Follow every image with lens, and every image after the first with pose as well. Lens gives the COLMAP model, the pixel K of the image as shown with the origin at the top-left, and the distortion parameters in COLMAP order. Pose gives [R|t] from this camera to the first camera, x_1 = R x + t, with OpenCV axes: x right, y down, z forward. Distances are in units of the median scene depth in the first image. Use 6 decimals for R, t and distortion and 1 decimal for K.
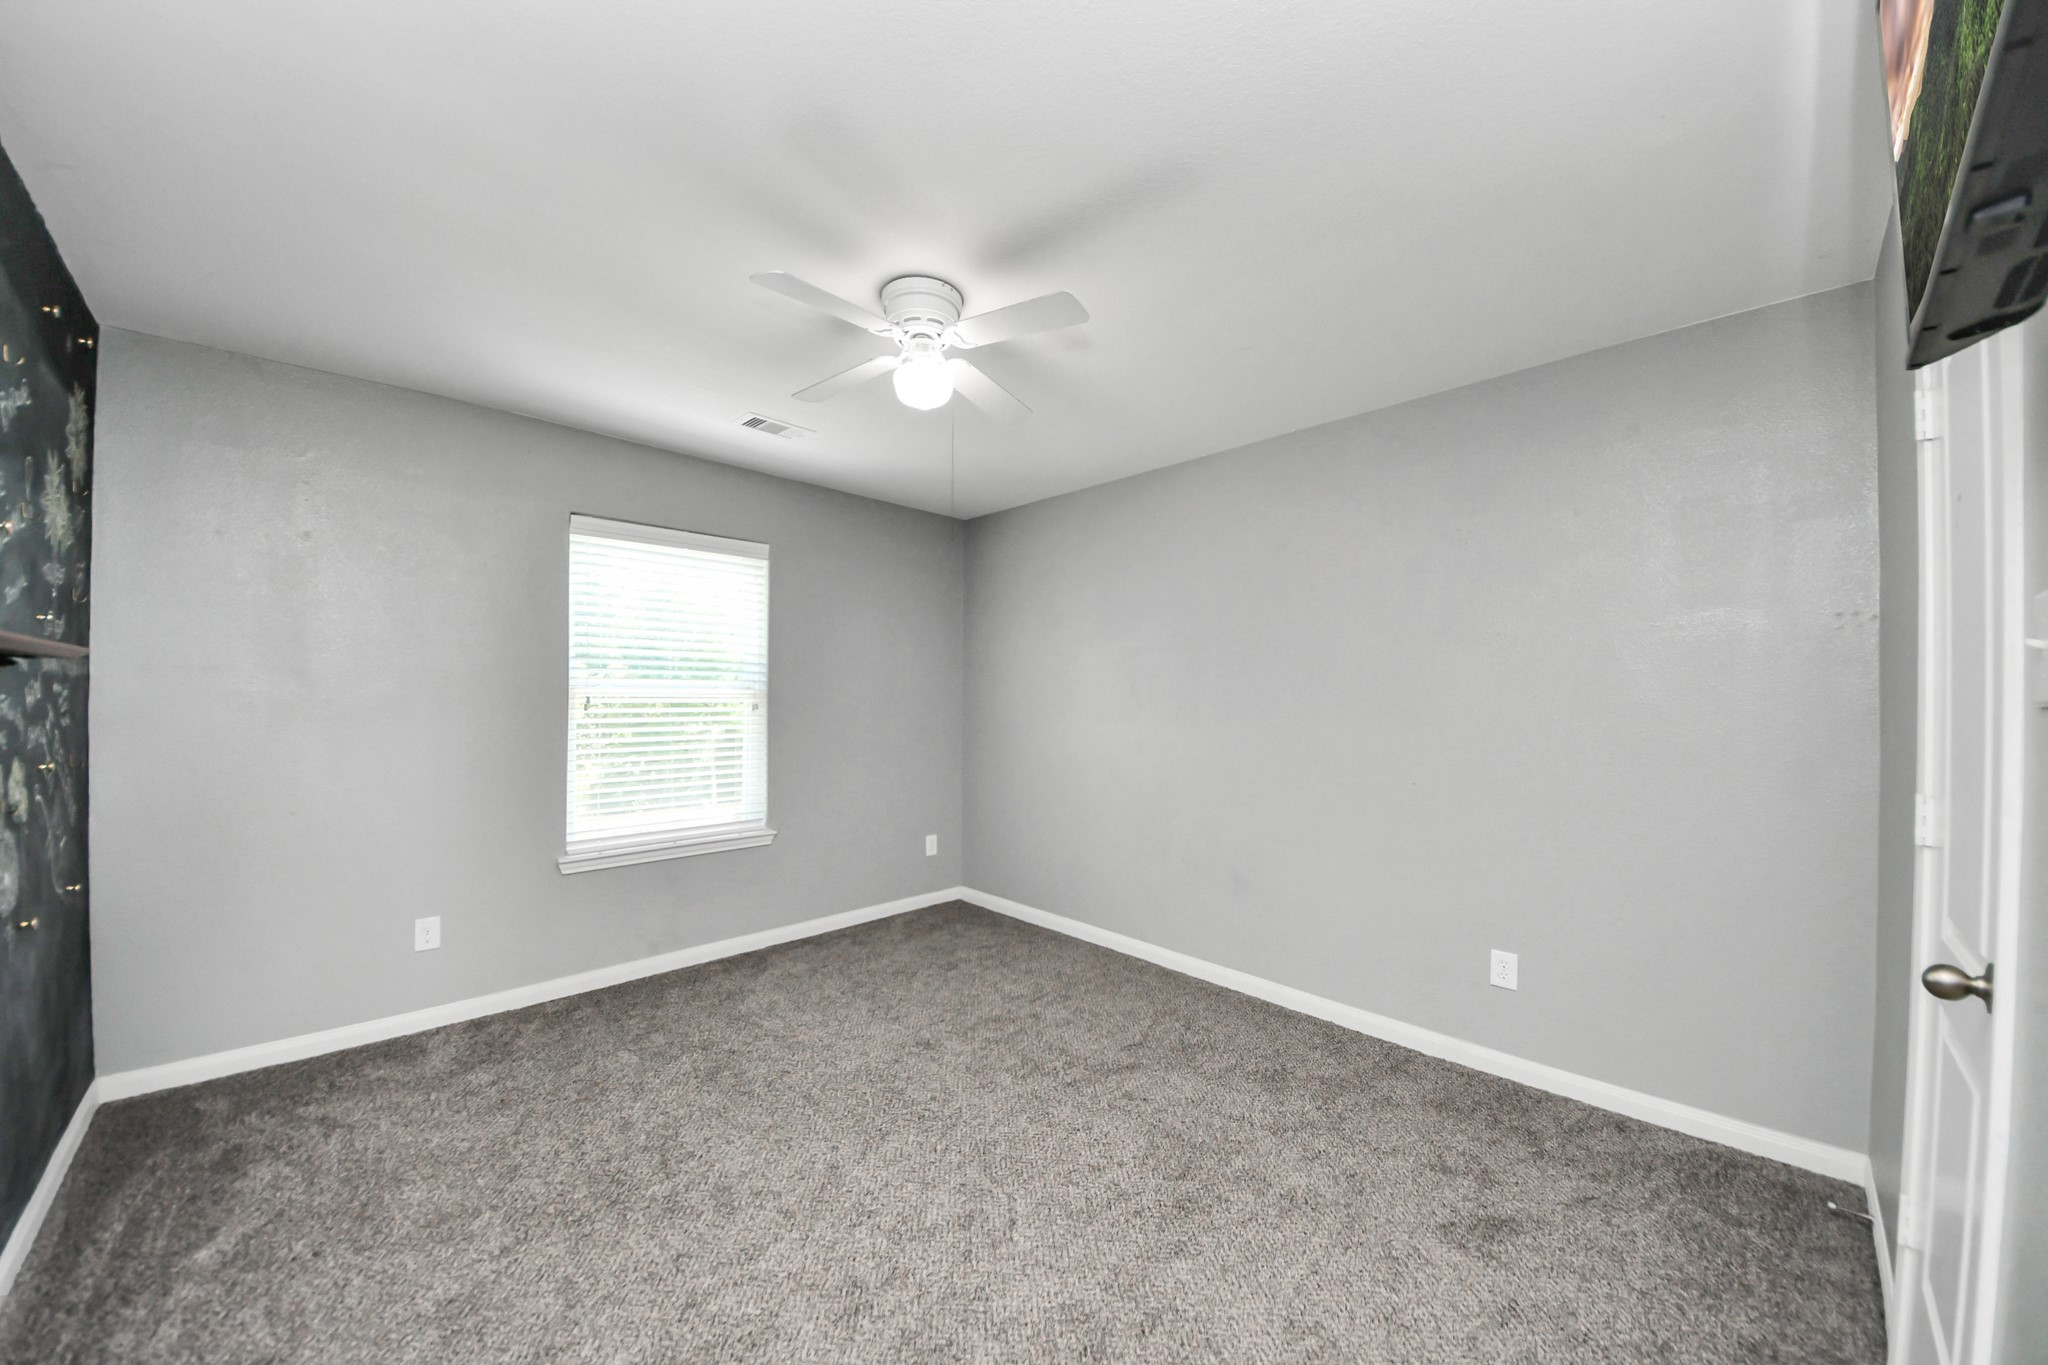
lens RADIAL K [[745.7, 0, 1006.3], [0, 745.7, 680.8], [0, 0, 1]] dist [0.000568, -0.010844]
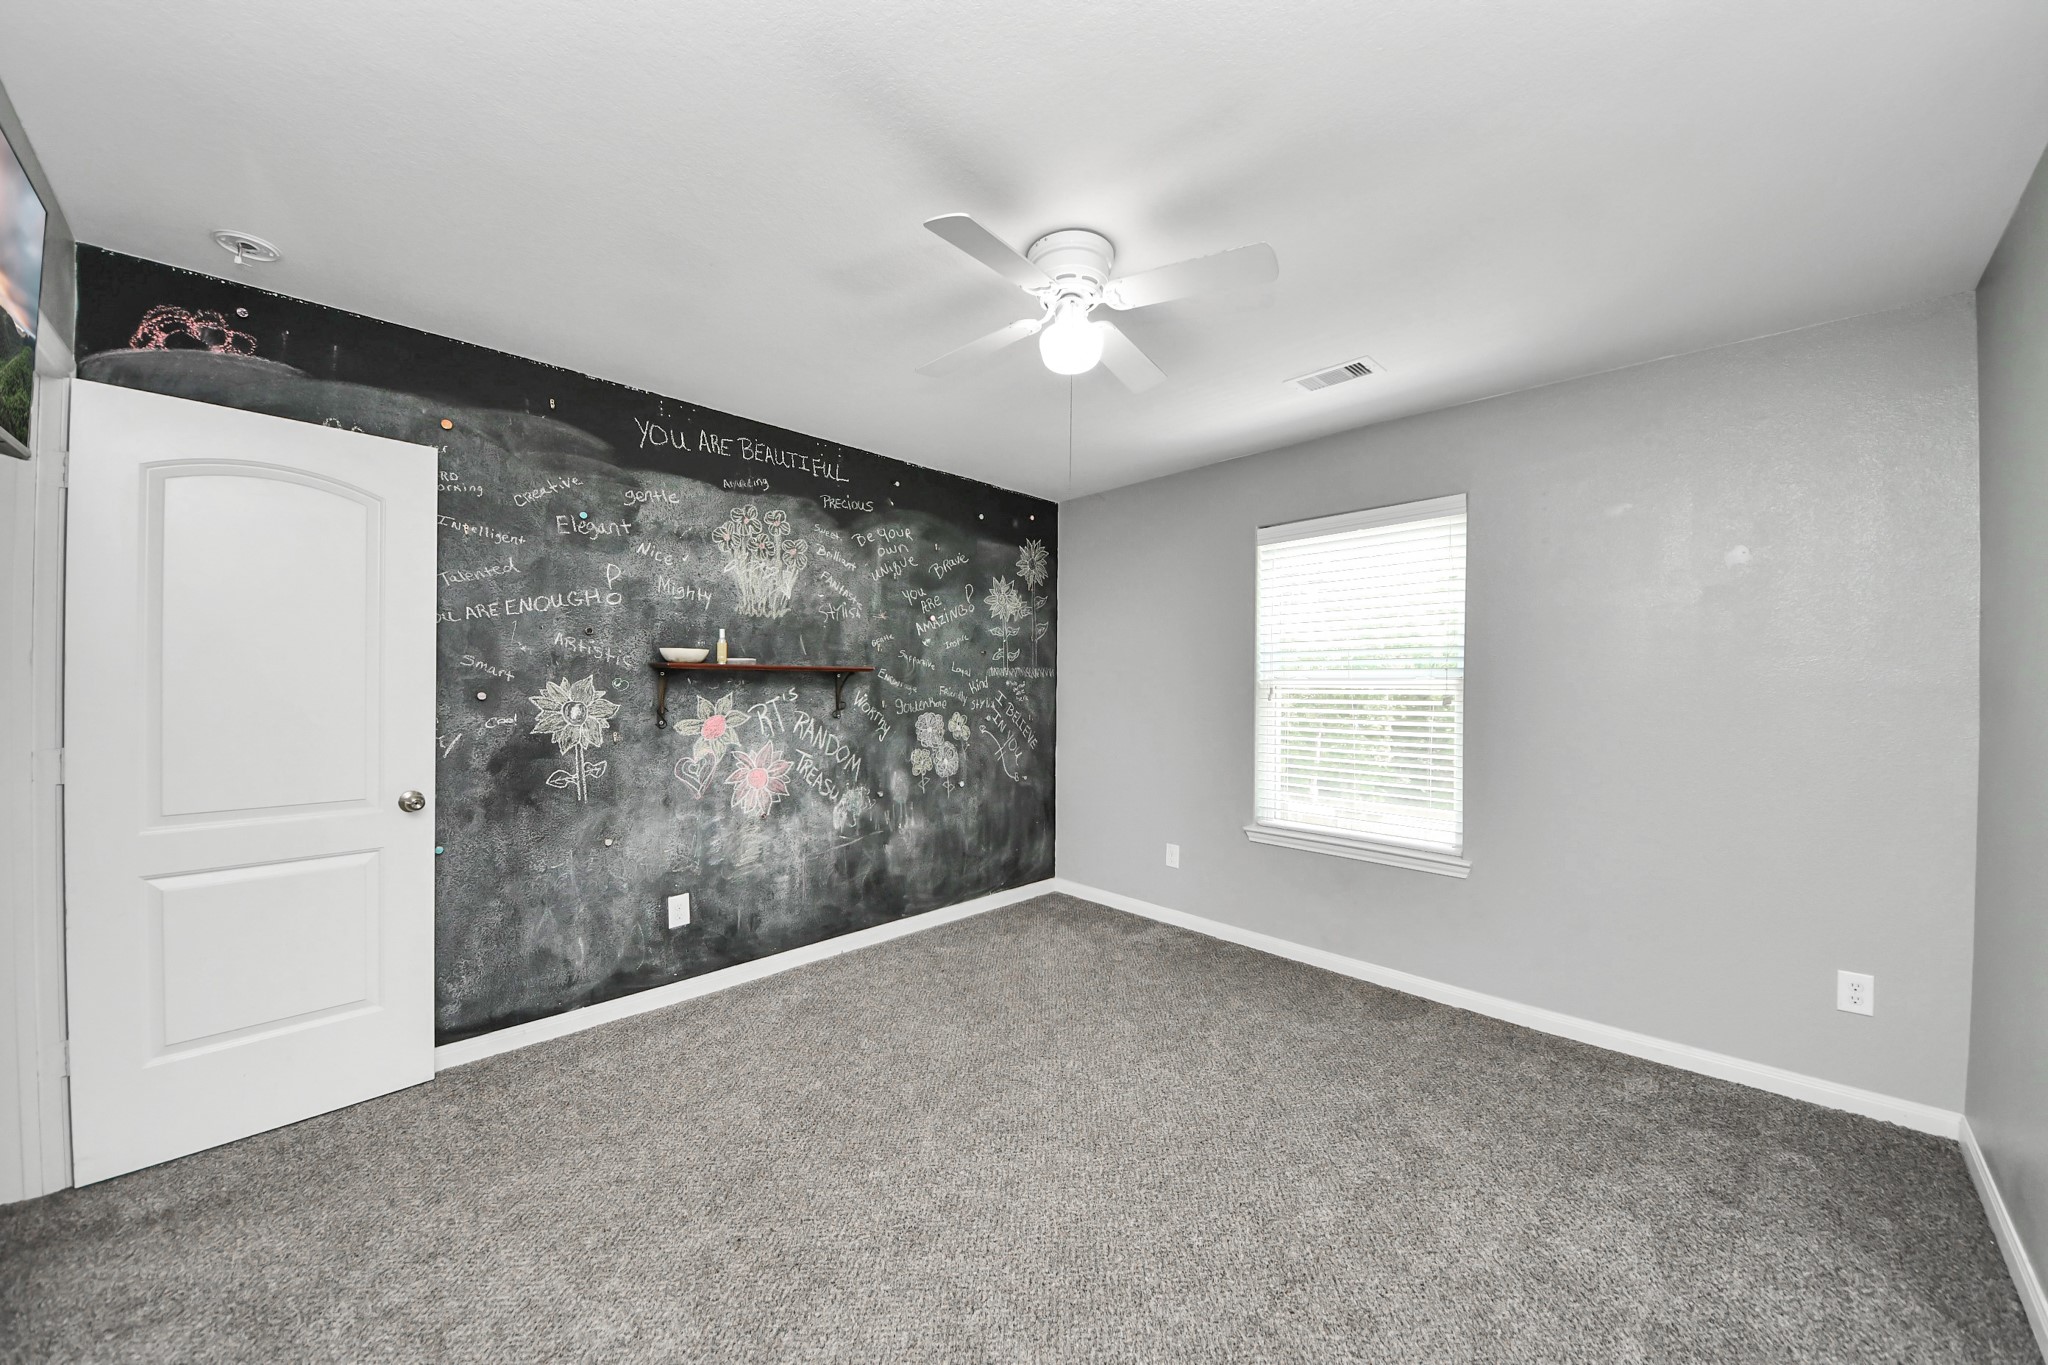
lens RADIAL K [[723.9, 0, 1028.0], [0, 723.9, 691.3], [0, 0, 1]] dist [0.046216, -0.031567]
pose [[-0.011939, -0.011790, -0.999859, 0.505554], [0.004216, 0.999921, -0.011841, 0.035562], [0.999920, -0.004357, -0.011889, 0.616133]]
